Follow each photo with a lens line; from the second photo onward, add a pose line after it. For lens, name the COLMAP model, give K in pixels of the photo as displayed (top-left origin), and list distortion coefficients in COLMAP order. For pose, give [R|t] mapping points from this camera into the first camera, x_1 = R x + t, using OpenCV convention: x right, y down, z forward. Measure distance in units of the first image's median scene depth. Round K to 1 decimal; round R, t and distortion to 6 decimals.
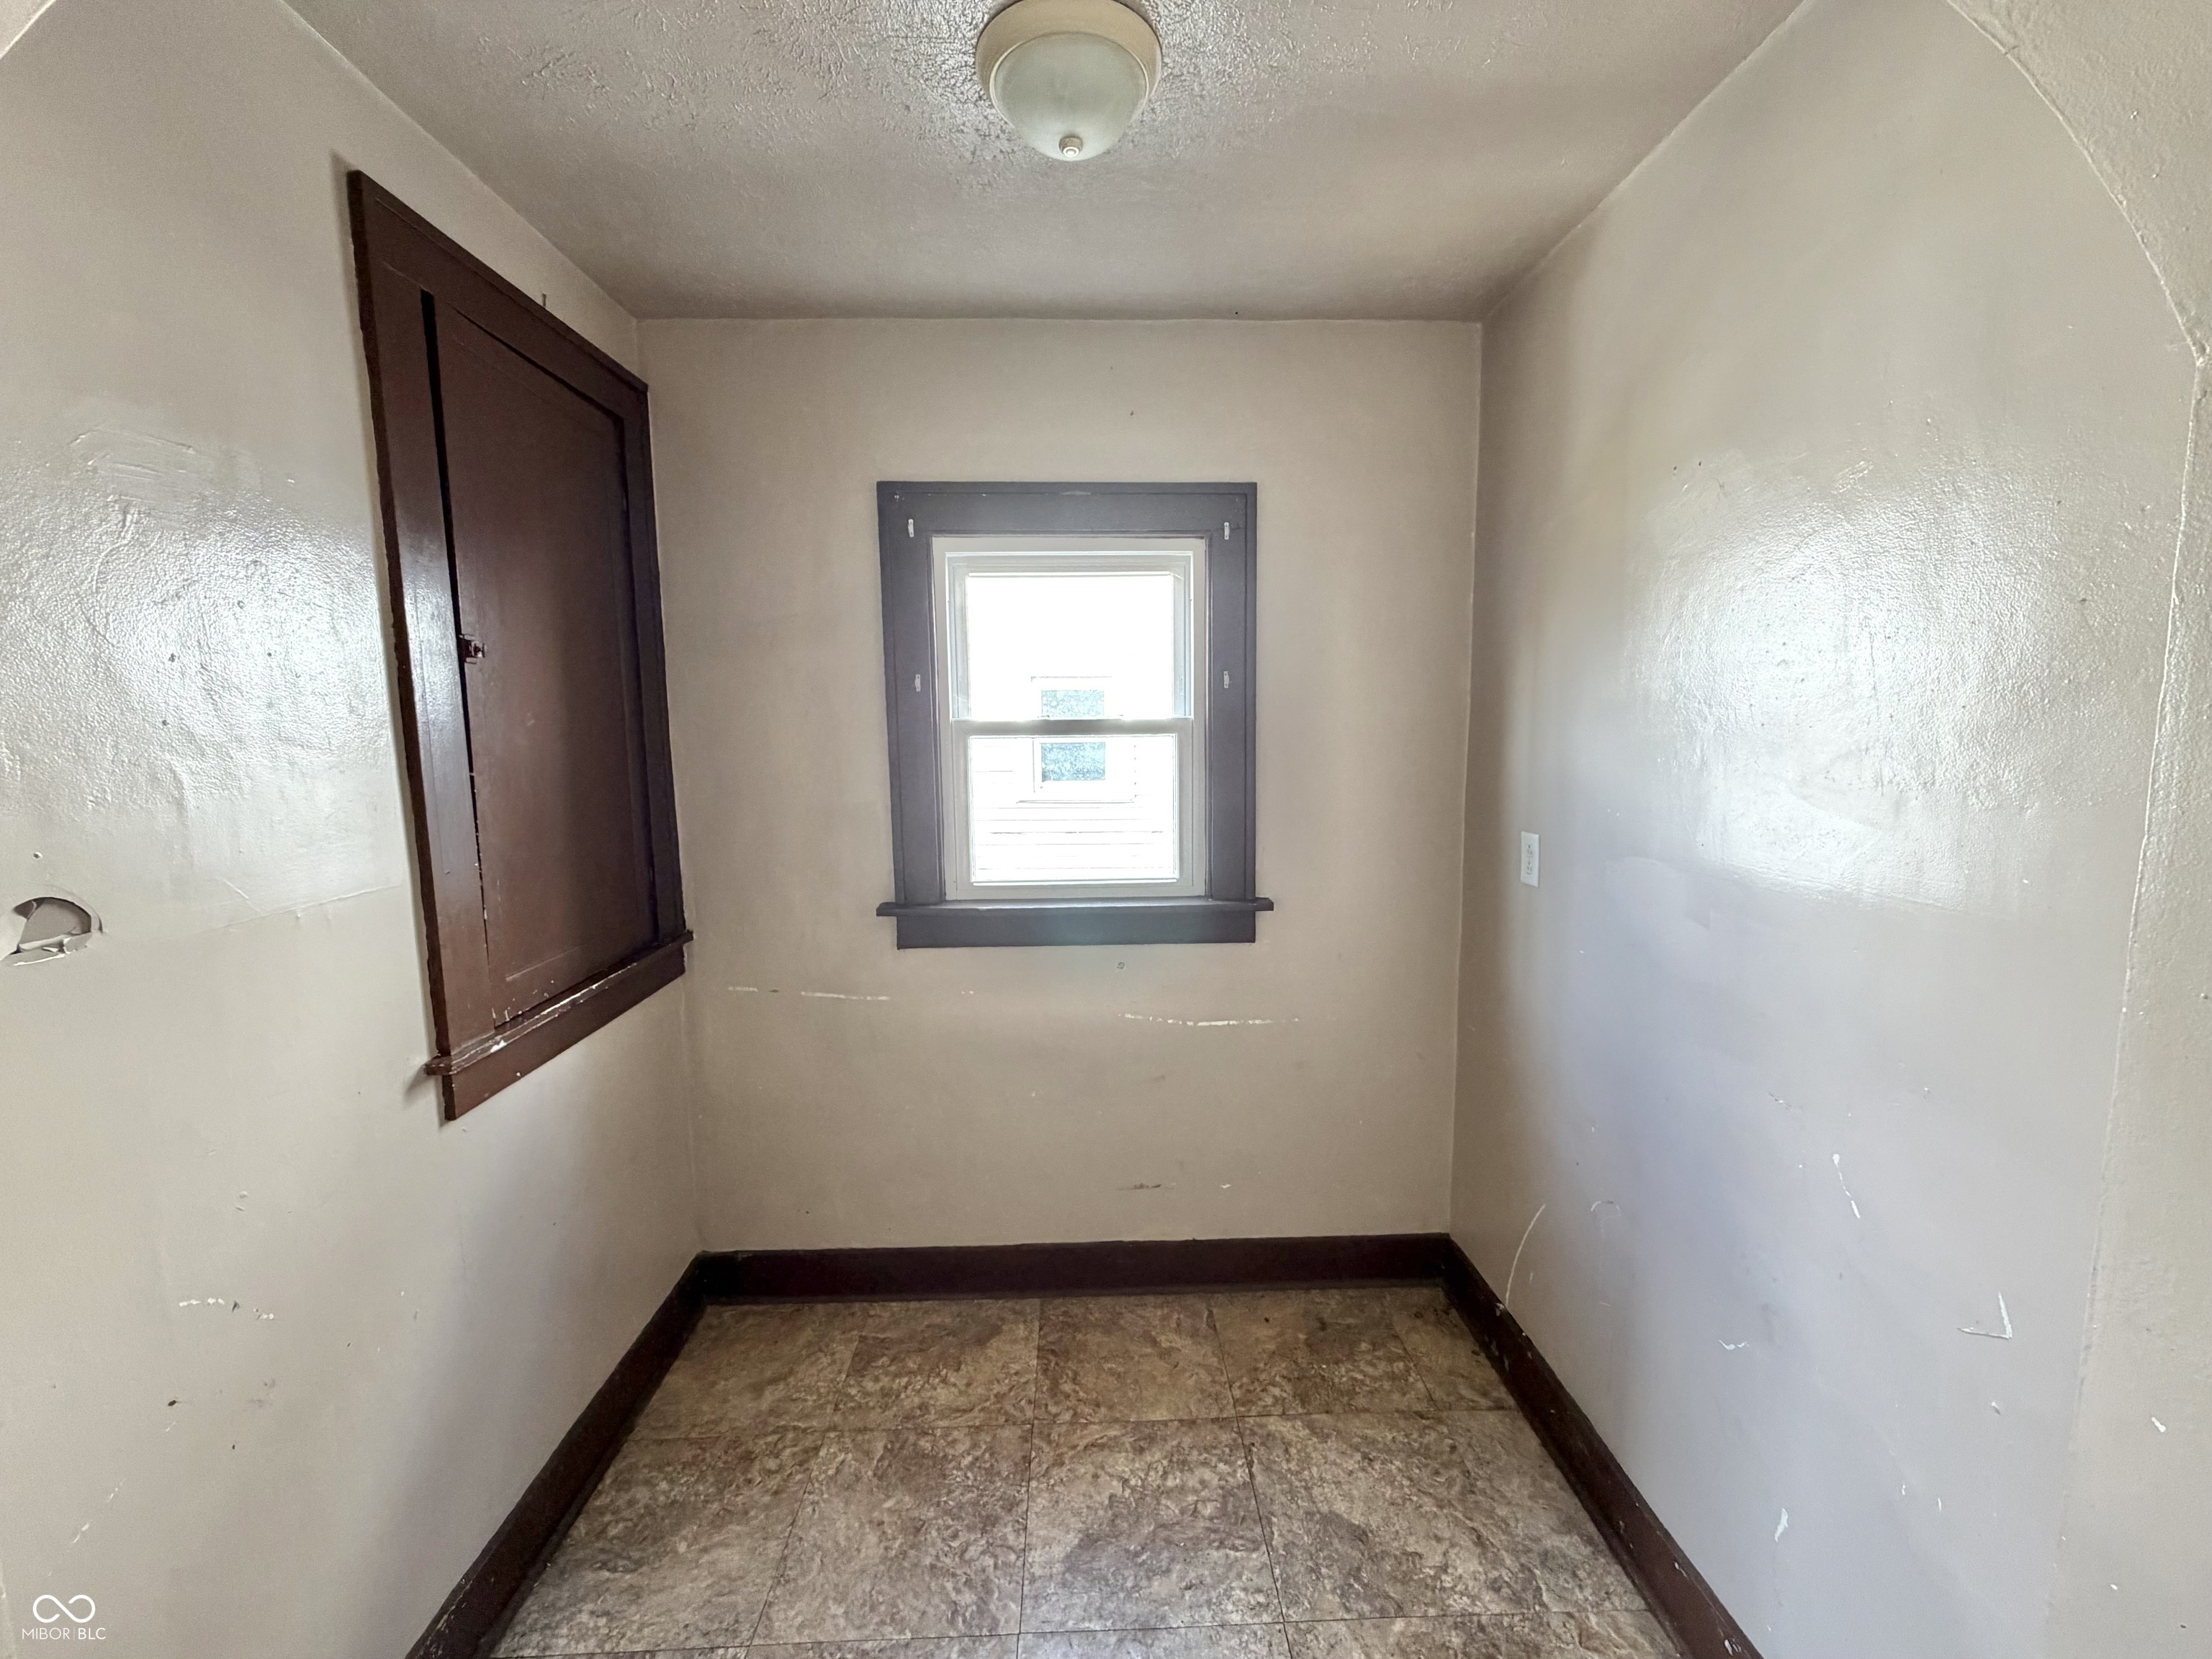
lens RADIAL K [[882.8, 0, 1097.2], [0, 882.8, 827.9], [0, 0, 1]] dist [-0.000946, 0.000140]
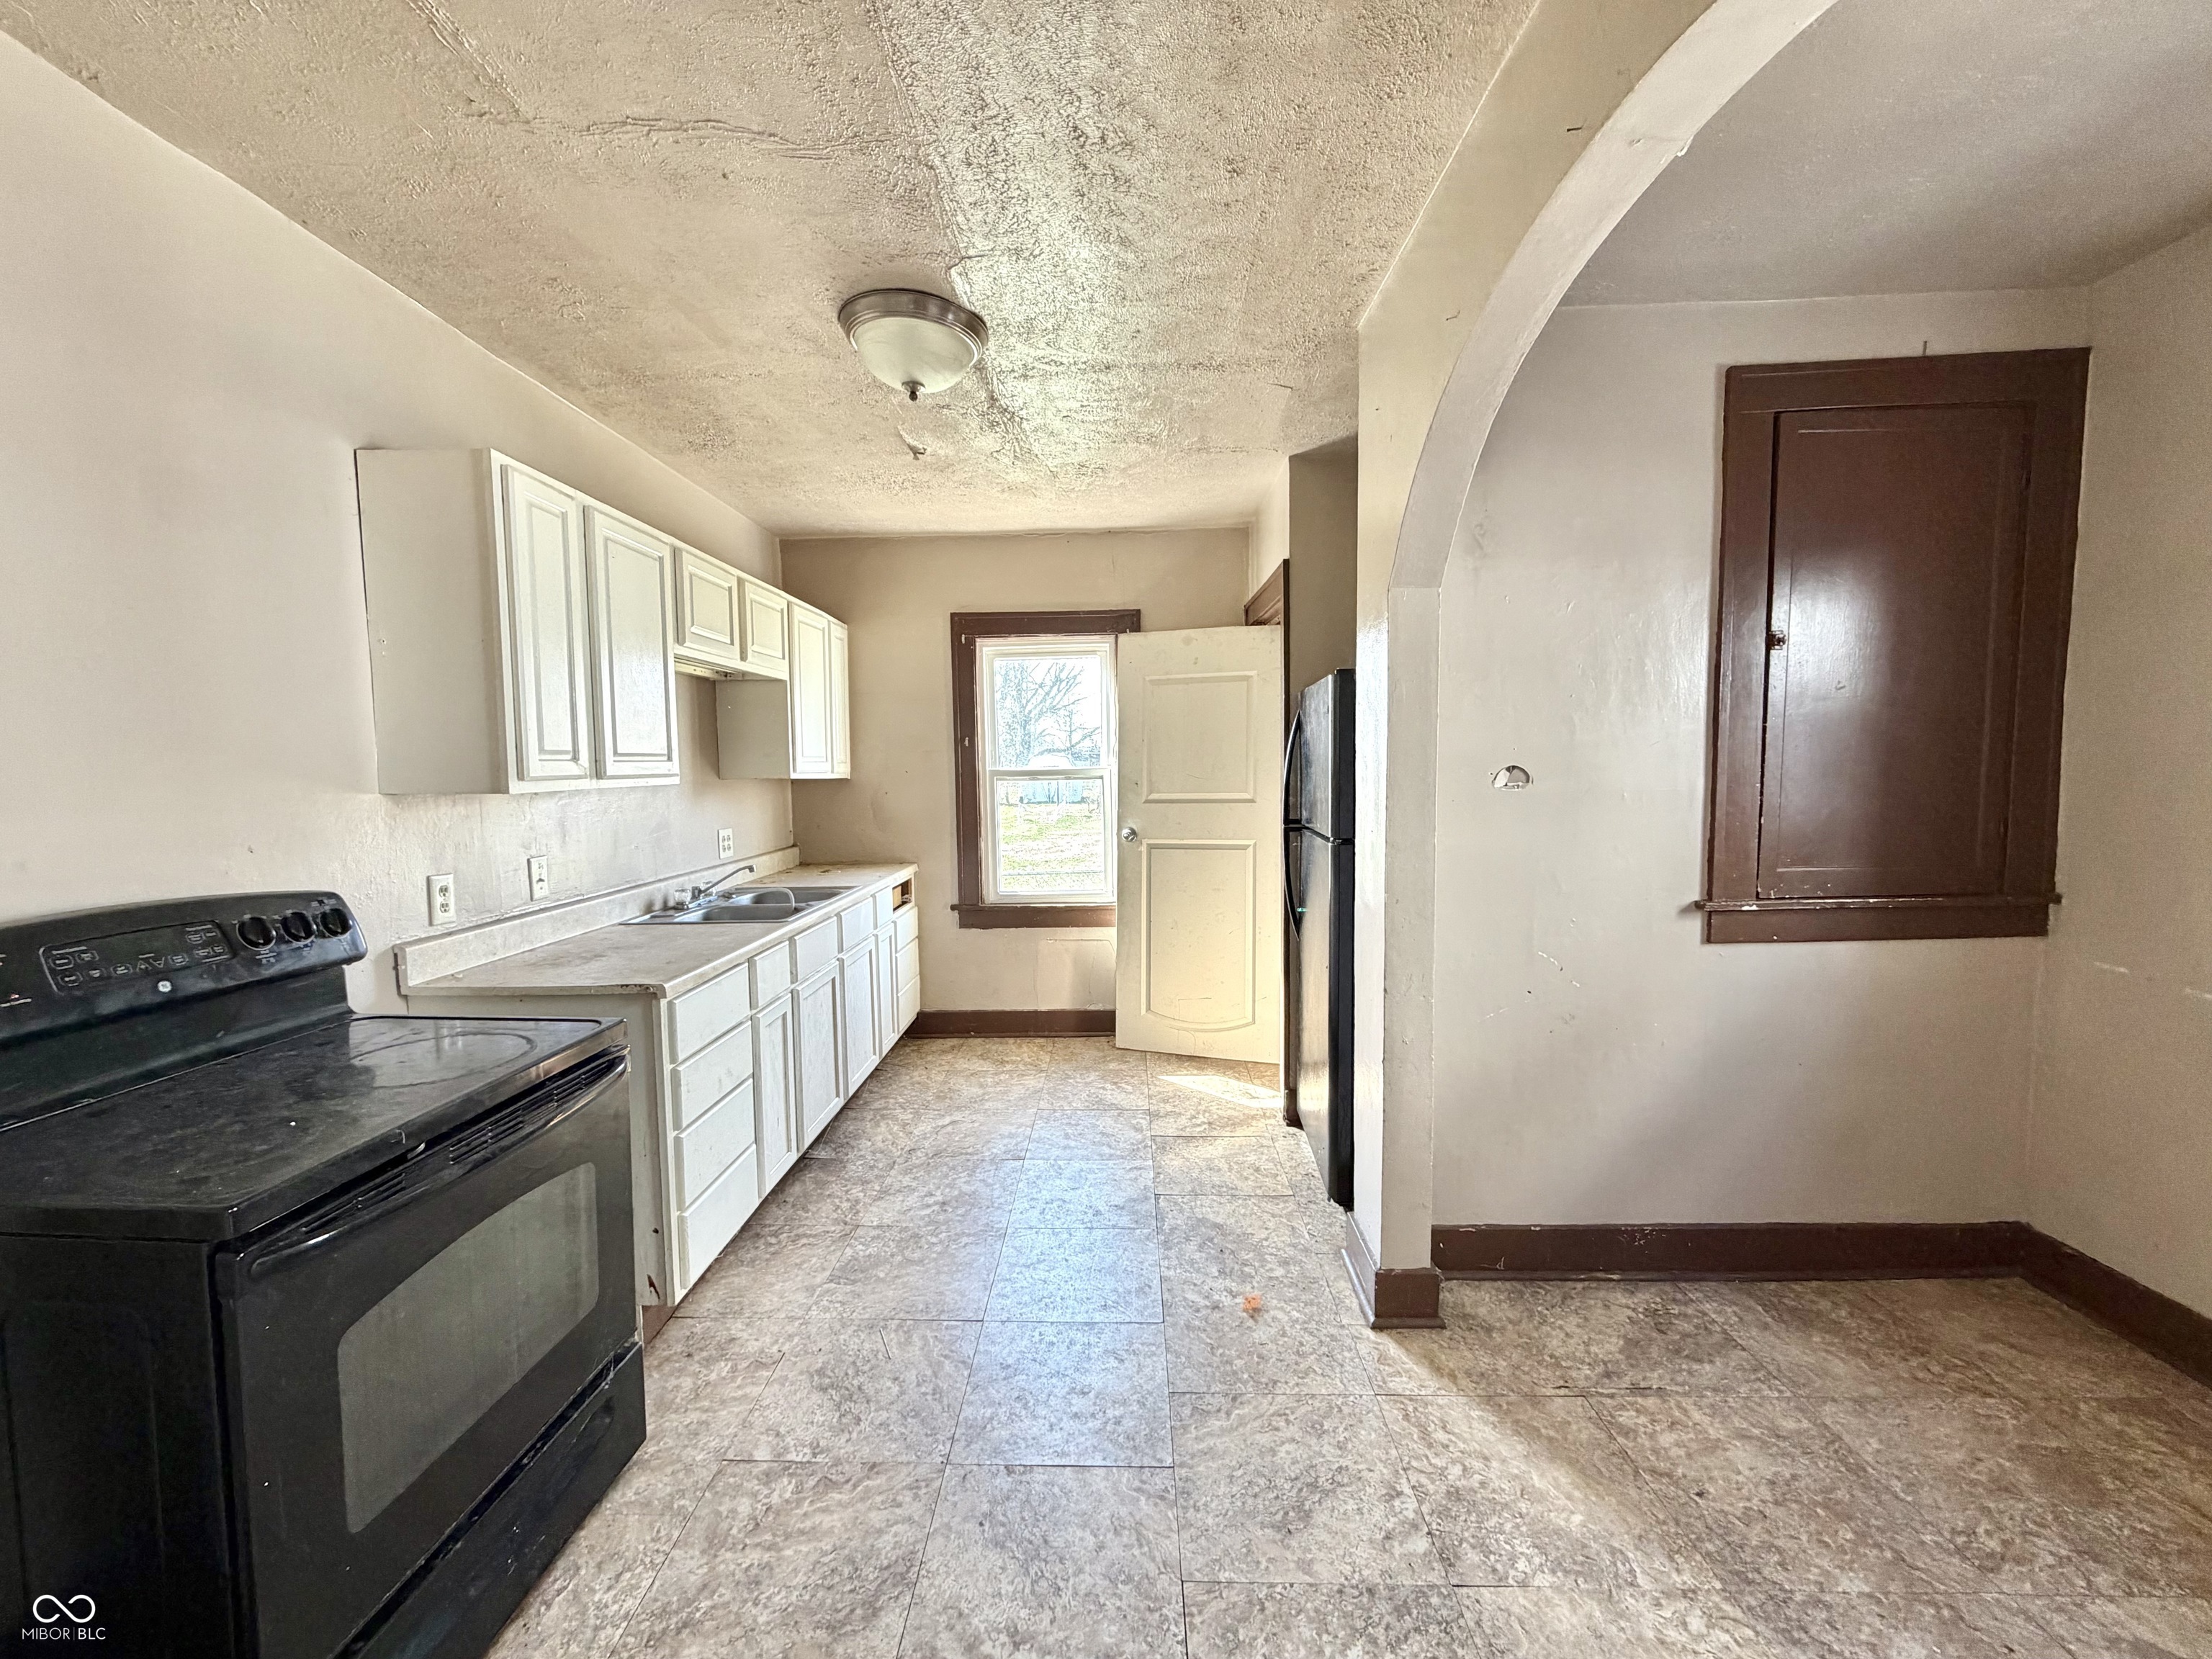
lens RADIAL K [[882.8, 0, 1099.0], [0, 882.8, 824.4], [0, 0, 1]] dist [-0.000946, 0.000140]
pose [[-0.053096, 0.089184, -0.994599, 0.756000], [-0.095407, 0.990994, 0.093954, 0.065283], [0.994021, 0.099880, -0.044109, -0.035554]]
